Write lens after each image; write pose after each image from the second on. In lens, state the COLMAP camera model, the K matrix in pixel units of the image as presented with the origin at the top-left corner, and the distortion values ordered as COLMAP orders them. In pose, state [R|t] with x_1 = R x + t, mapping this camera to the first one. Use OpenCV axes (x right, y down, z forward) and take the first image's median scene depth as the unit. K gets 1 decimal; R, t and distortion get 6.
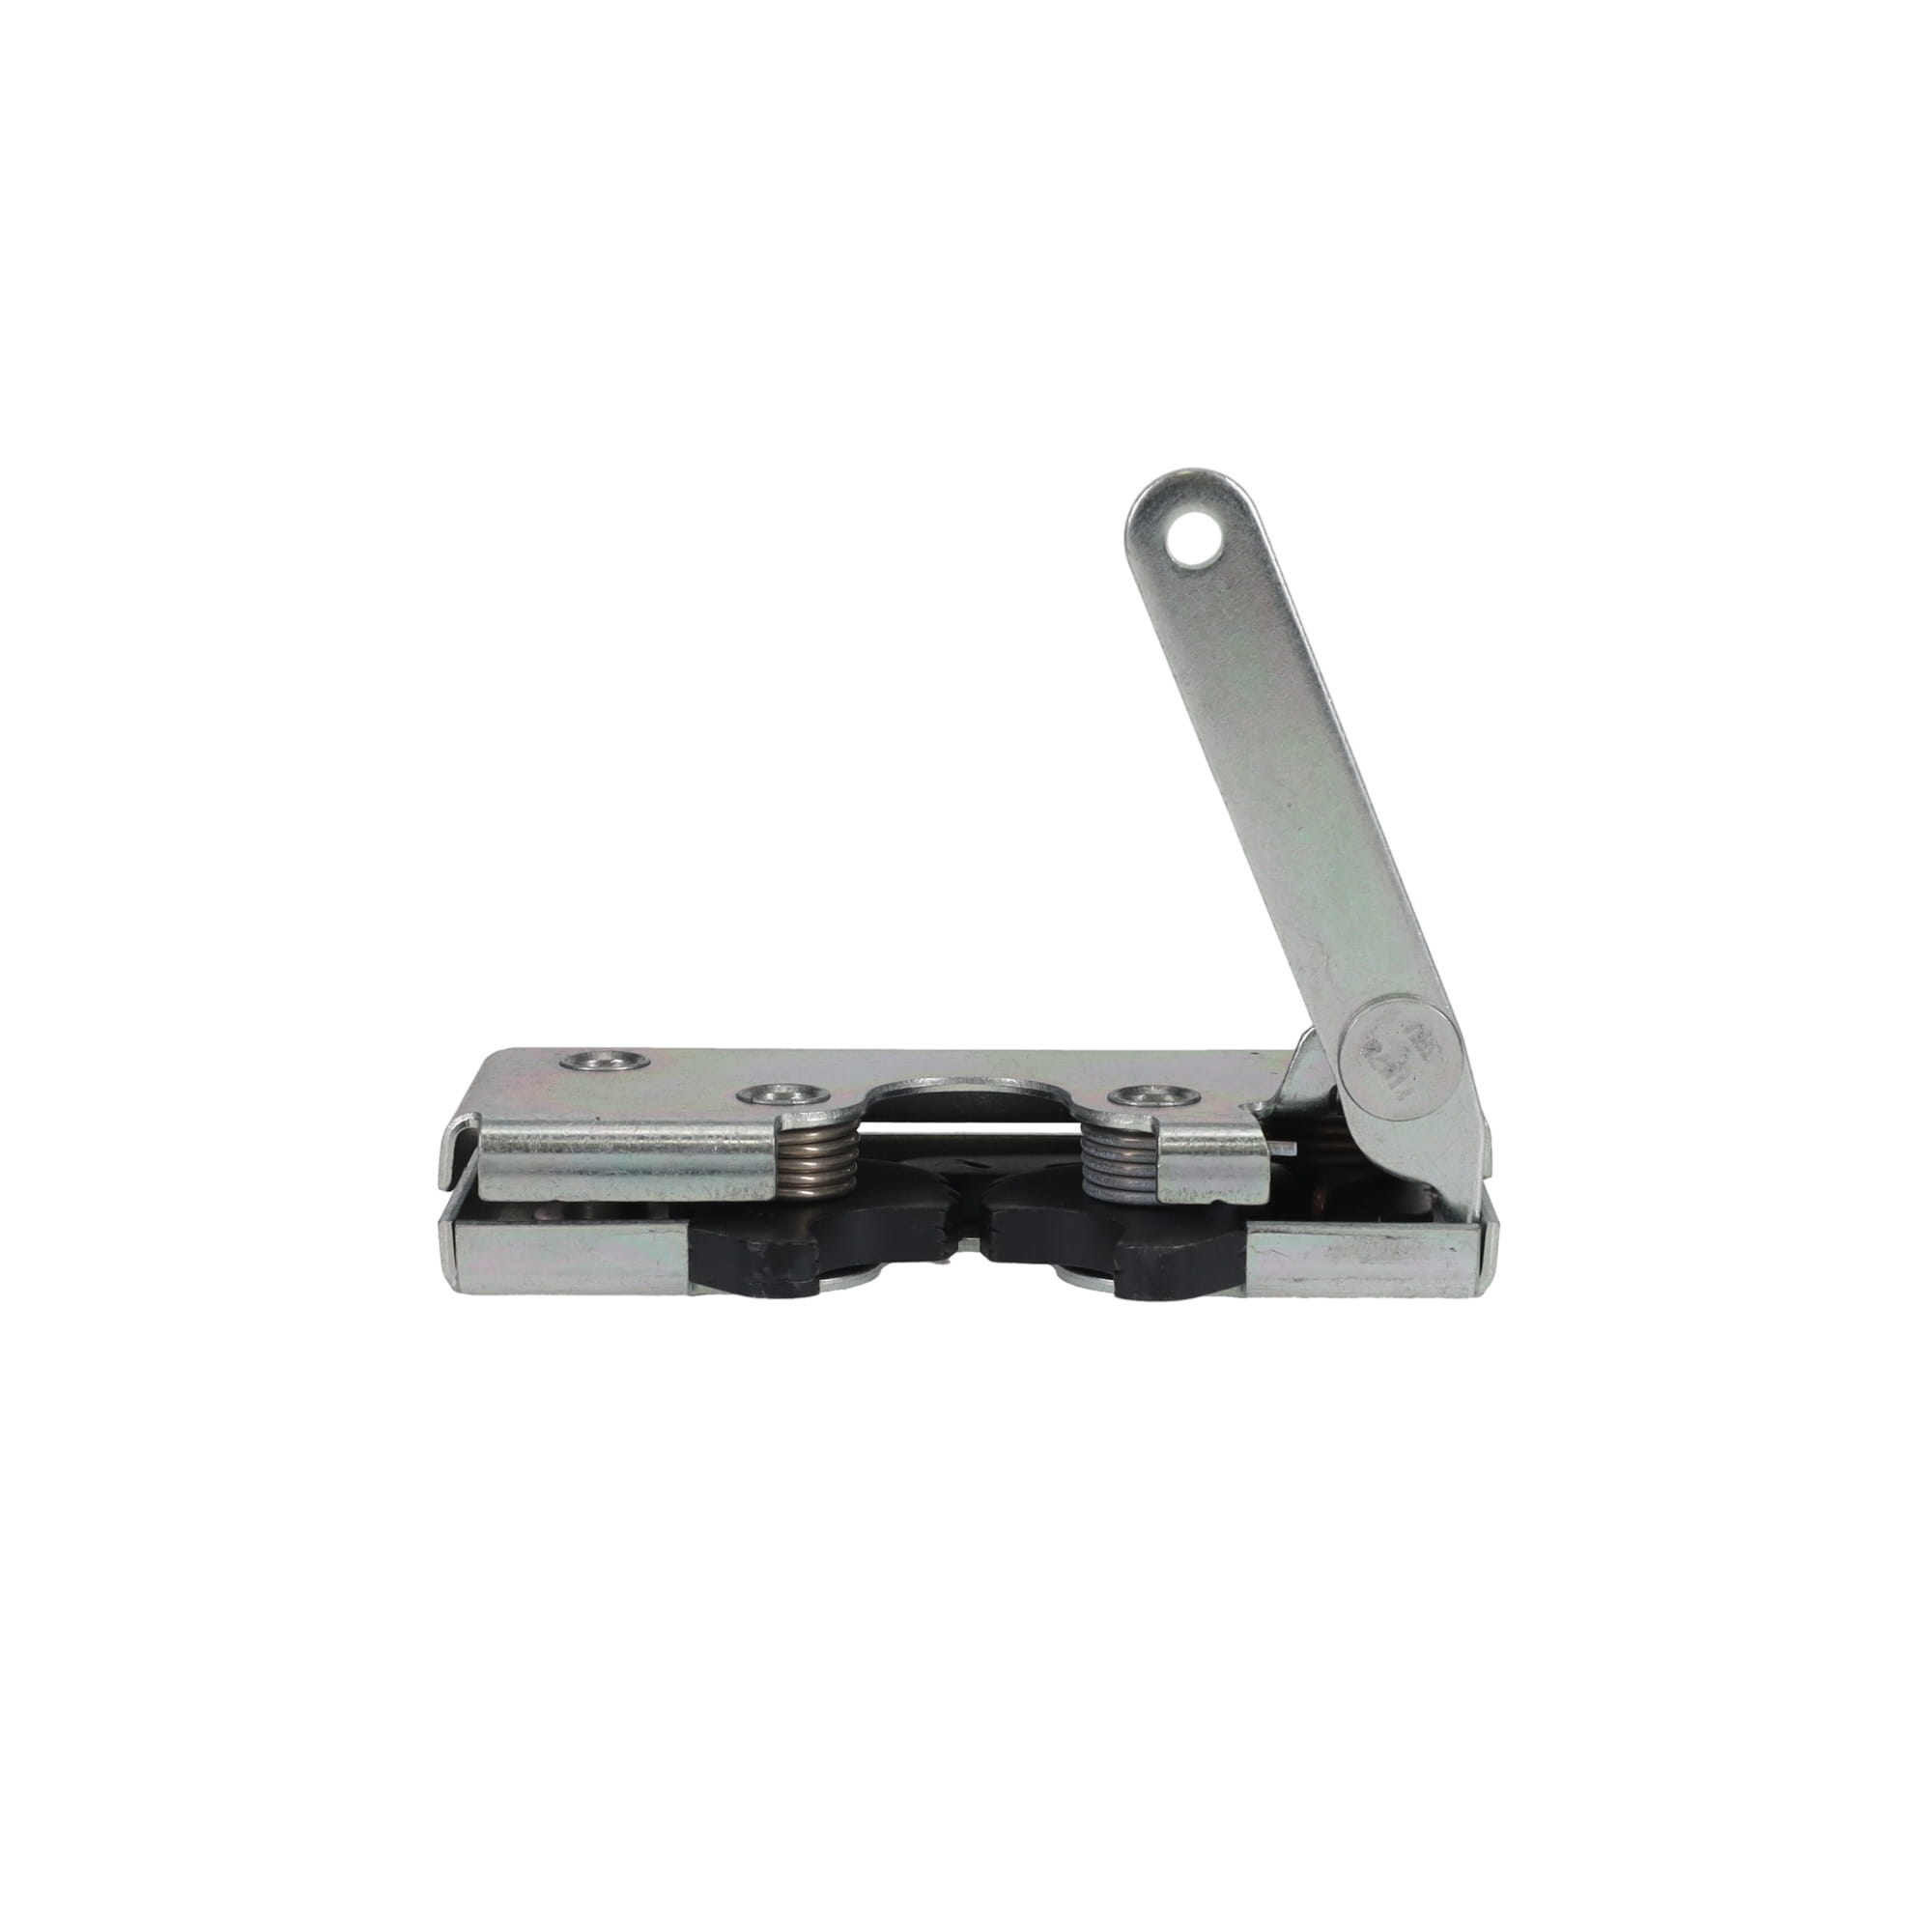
lens RADIAL K [[5074.6, 0, 966.0], [0, 5074.6, 966.0], [0, 0, 1]] dist [-0.000118, 0.244773]
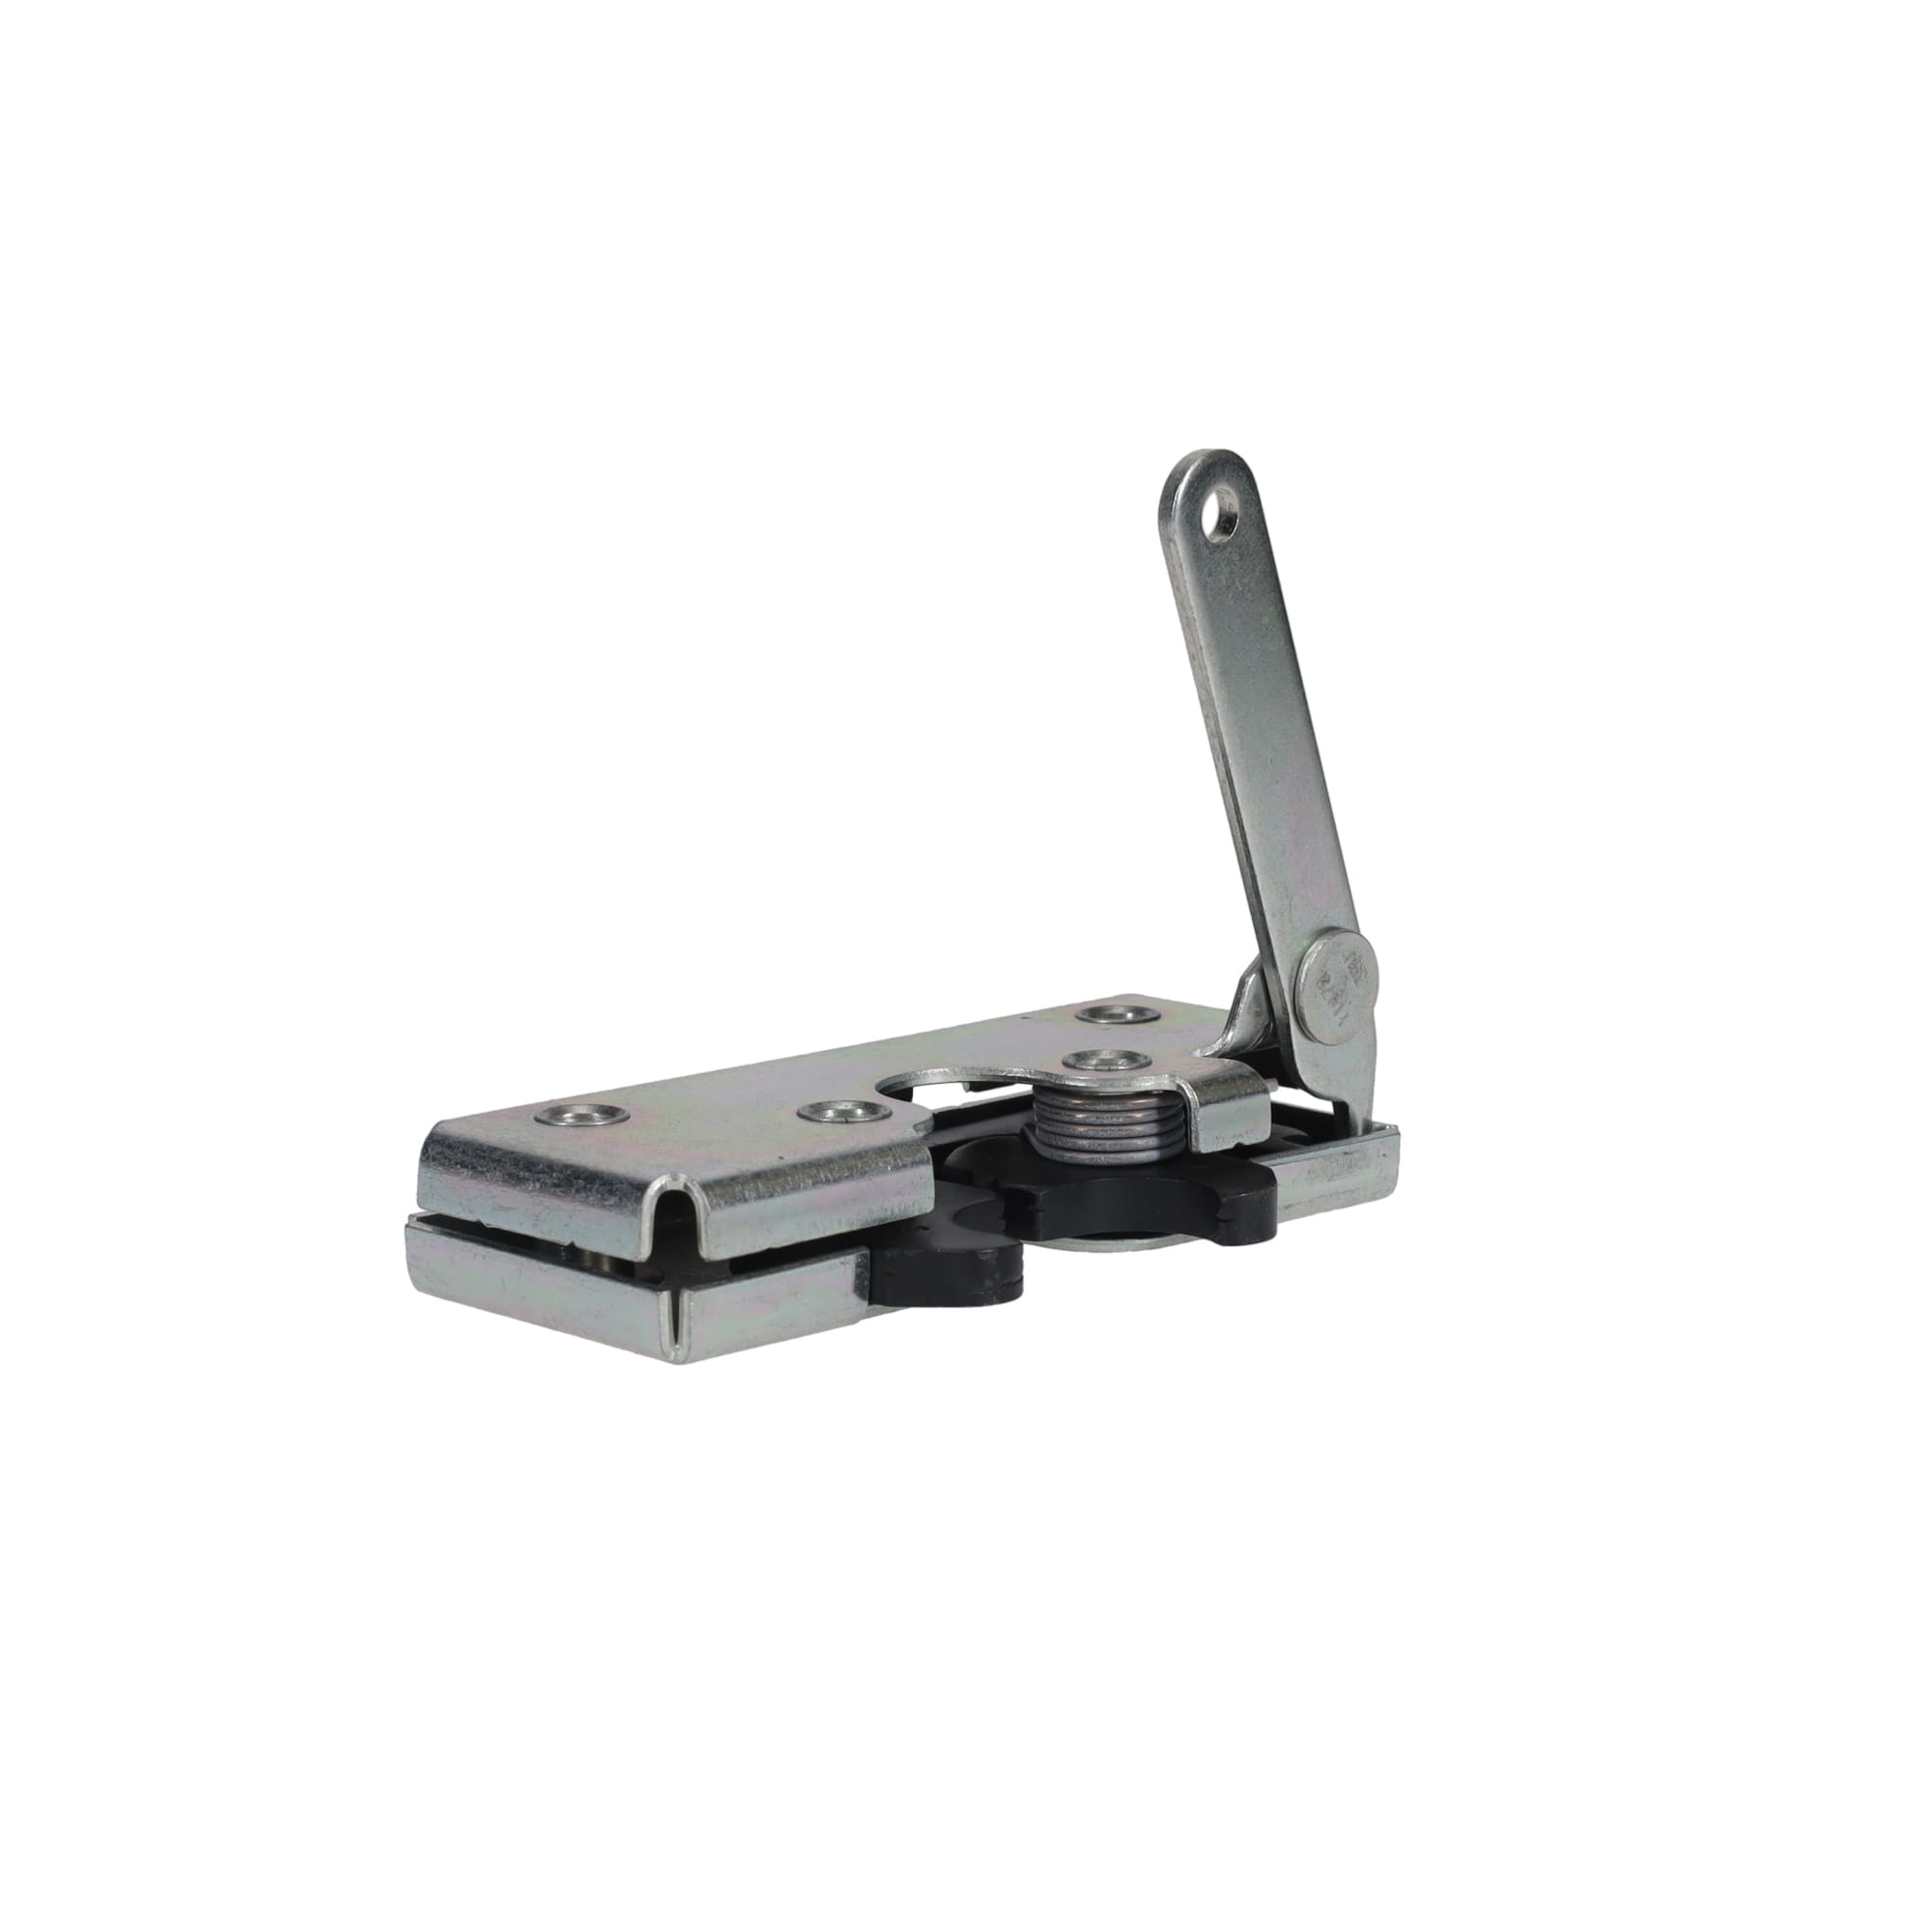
lens RADIAL K [[5074.6, 0, 966.0], [0, 5074.6, 966.0], [0, 0, 1]] dist [-0.000118, 0.244773]
pose [[0.704963, -0.127113, 0.697760, -0.720286], [0.125529, 0.990639, 0.053642, -0.053719], [-0.698047, 0.049774, 0.714320, 0.287453]]
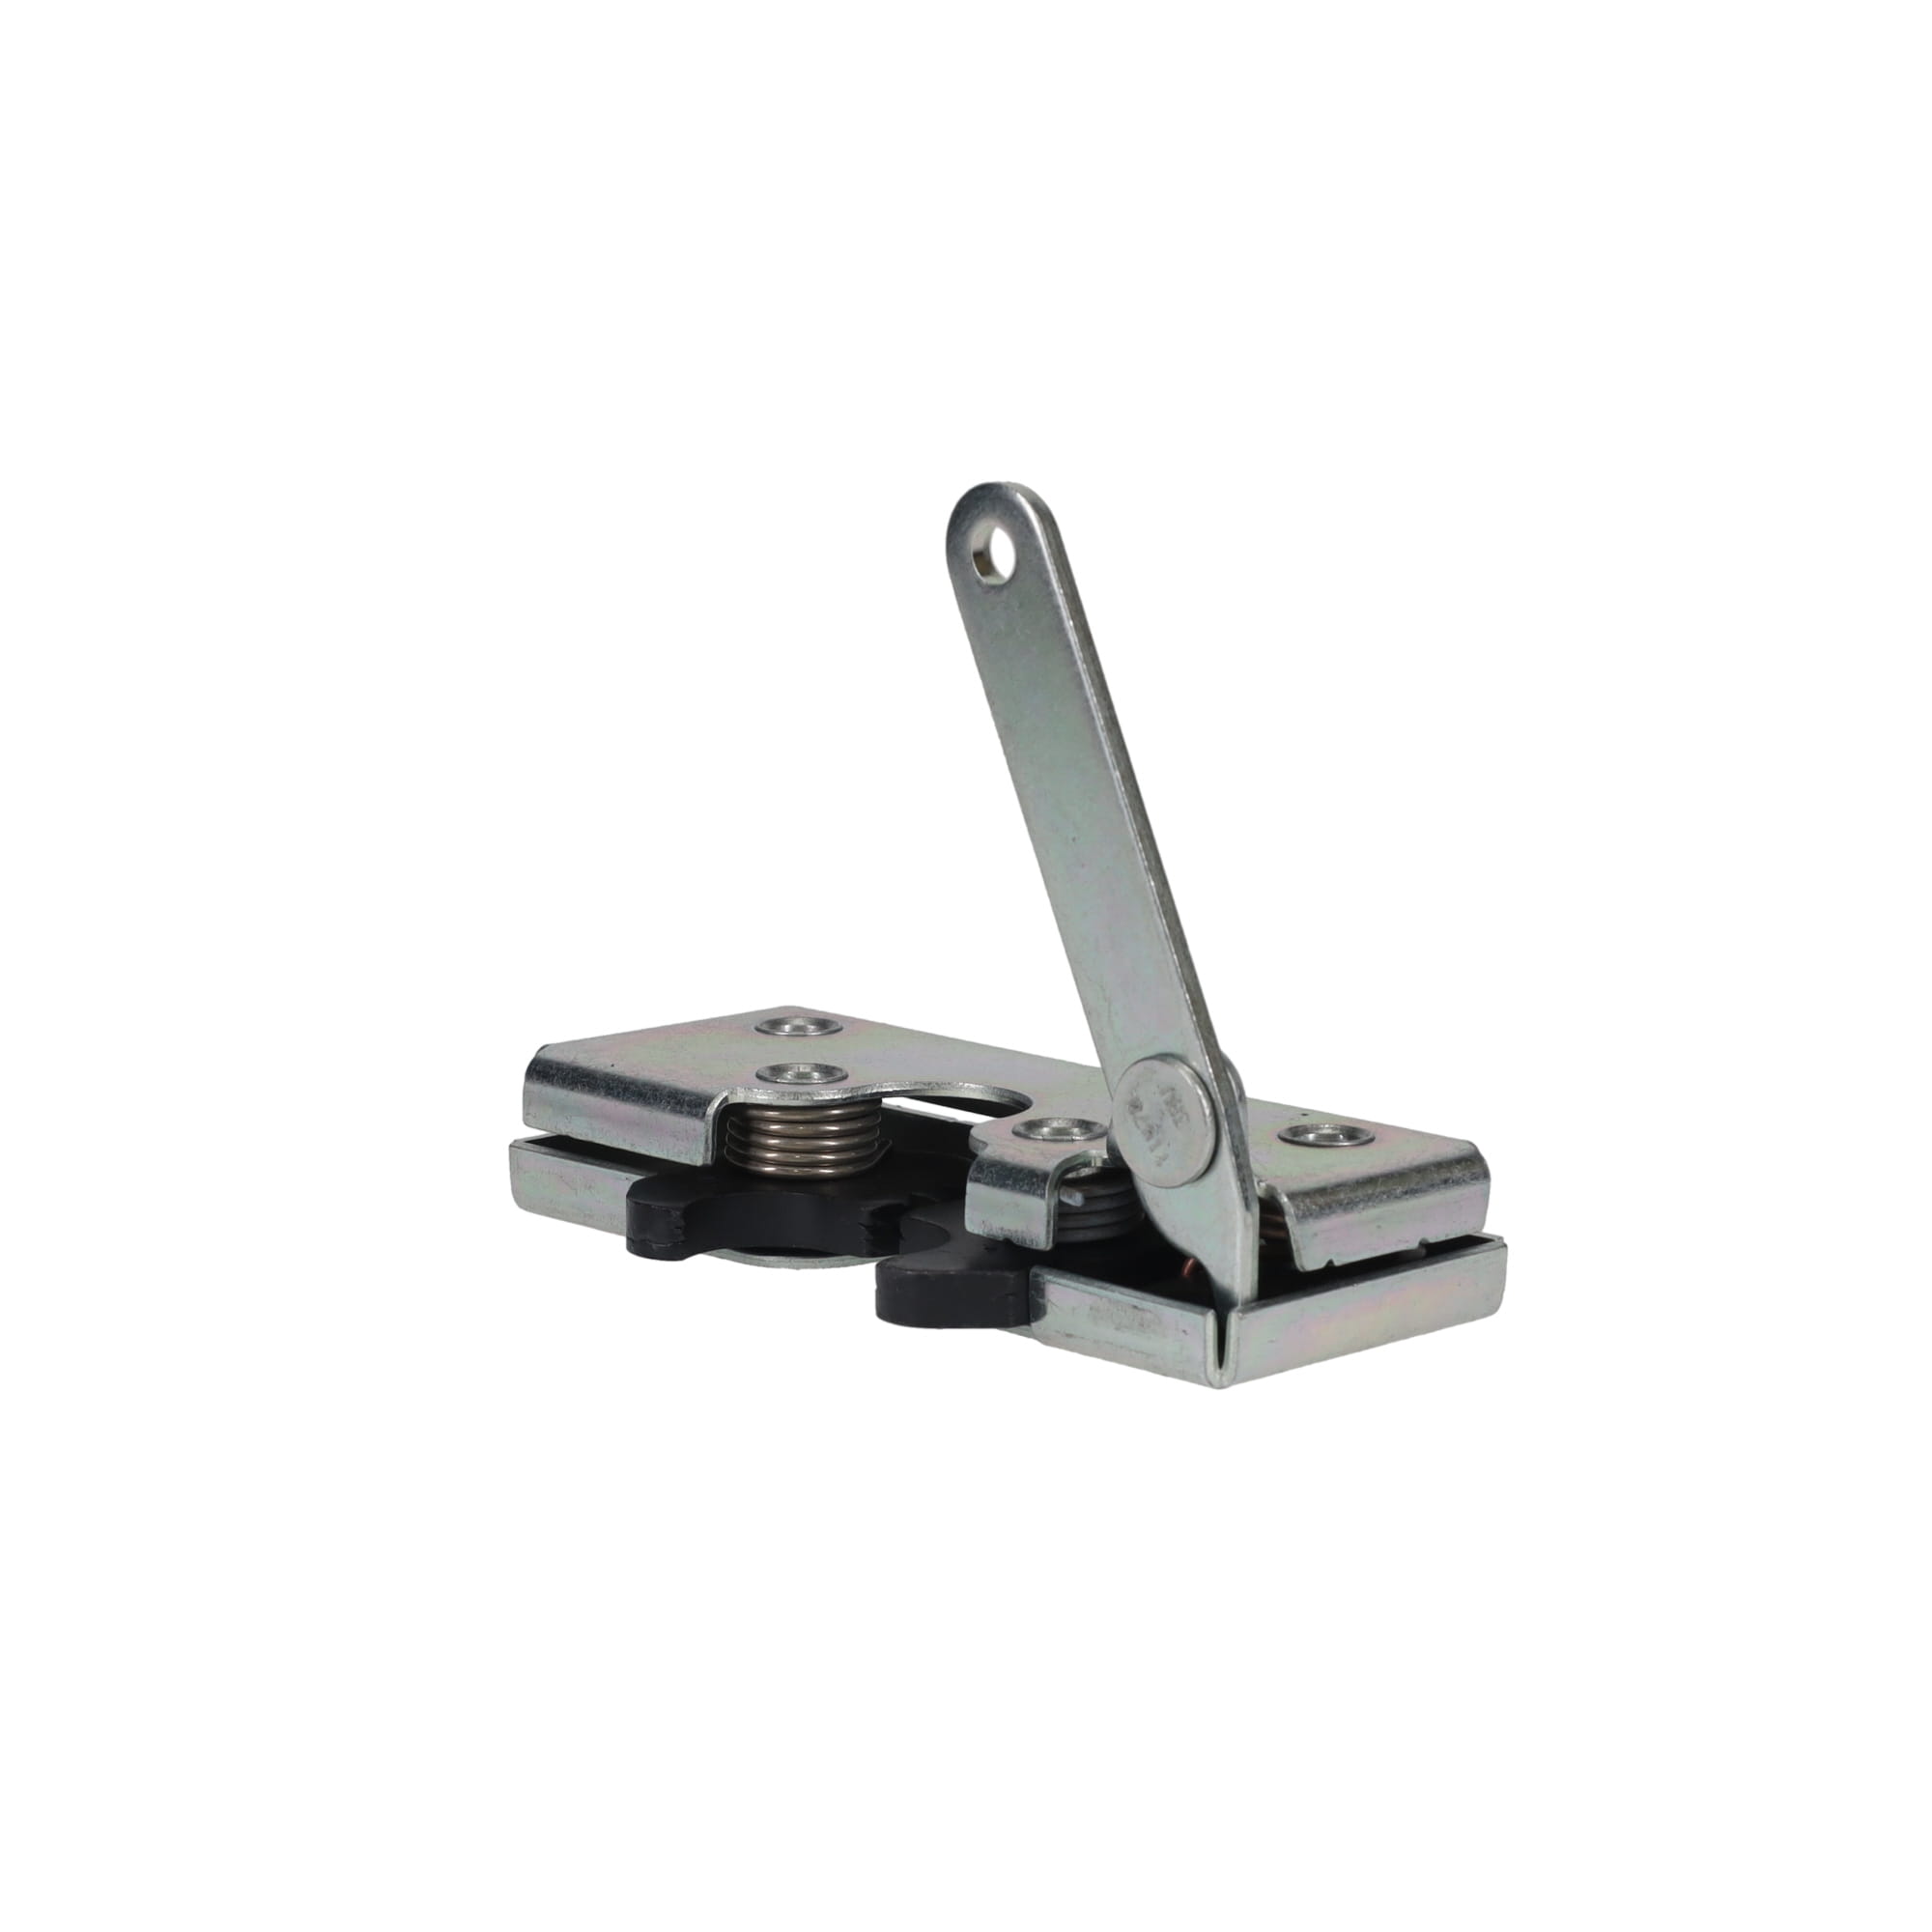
lens RADIAL K [[5074.6, 0, 966.0], [0, 5074.6, 966.0], [0, 0, 1]] dist [-0.000118, 0.244773]
pose [[0.706867, 0.127643, -0.695734, 0.712489], [-0.124894, 0.990652, 0.054858, -0.057558], [0.696233, 0.048116, 0.716202, 0.299157]]
